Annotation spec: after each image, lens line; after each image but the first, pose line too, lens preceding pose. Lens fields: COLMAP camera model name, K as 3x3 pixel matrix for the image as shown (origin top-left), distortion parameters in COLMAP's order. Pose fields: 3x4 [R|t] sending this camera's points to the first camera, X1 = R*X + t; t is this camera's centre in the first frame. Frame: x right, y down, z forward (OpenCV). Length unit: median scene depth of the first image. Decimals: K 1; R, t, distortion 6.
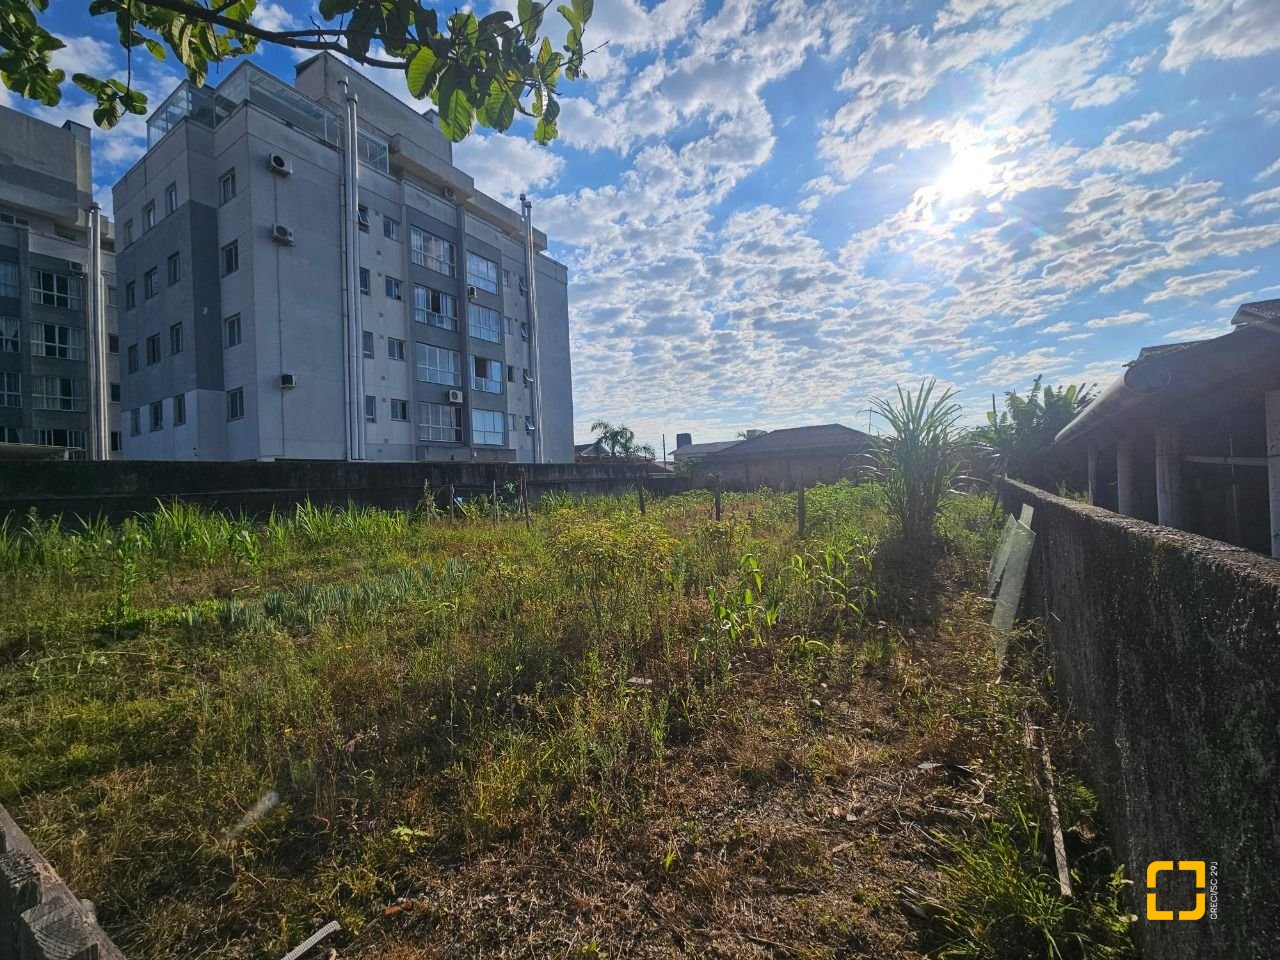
lens RADIAL K [[534.7, 0, 638.0], [0, 534.7, 480.3], [0, 0, 1]] dist [-0.000021, -0.000749]
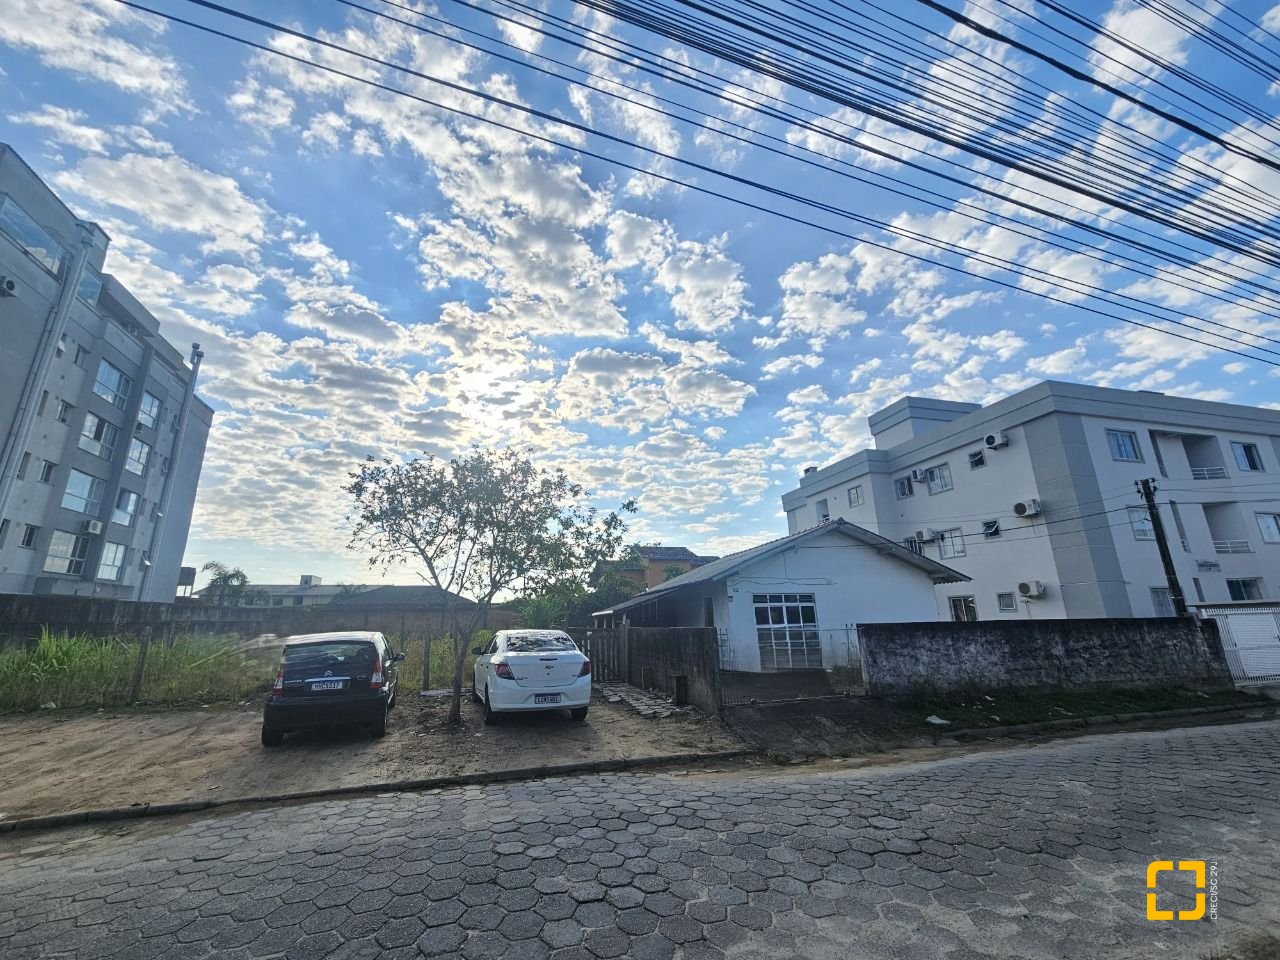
lens RADIAL K [[521.9, 0, 644.6], [0, 521.9, 461.9], [0, 0, 1]] dist [-0.000734, 0.000100]
pose [[0.650492, 0.257987, 0.714355, -0.388612], [-0.022919, 0.946782, -0.321057, 0.013435], [-0.759167, 0.192473, 0.621788, -0.369215]]
